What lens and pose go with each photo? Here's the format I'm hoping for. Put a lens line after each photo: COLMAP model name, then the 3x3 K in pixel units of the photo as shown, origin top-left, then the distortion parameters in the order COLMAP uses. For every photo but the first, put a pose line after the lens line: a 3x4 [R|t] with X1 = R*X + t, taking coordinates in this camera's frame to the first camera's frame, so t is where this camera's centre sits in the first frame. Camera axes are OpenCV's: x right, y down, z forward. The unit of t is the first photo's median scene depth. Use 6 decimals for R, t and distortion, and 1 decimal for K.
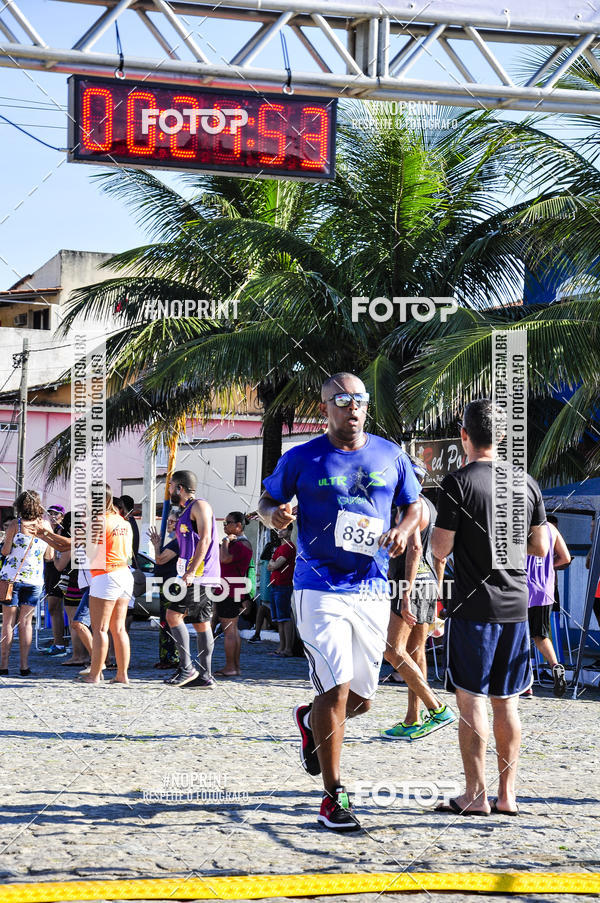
lens RADIAL K [[2829.3, 0, 313.2], [0, 2829.3, 484.5], [0, 0, 1]] dist [0.906294, 1.753802]
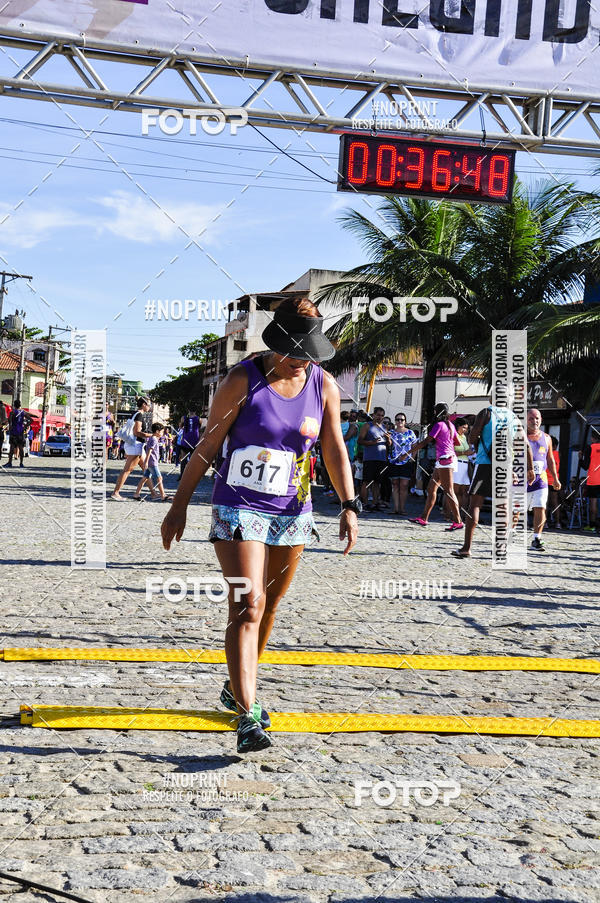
lens RADIAL K [[2041.4, 0, 302.6], [0, 2041.4, 489.1], [0, 0, 1]] dist [0.512879, -0.050863]
pose [[0.993865, 0.033938, -0.105267, 0.022356], [-0.029449, 0.998601, 0.043910, -0.000847], [0.106610, -0.040541, 0.993474, -0.130611]]
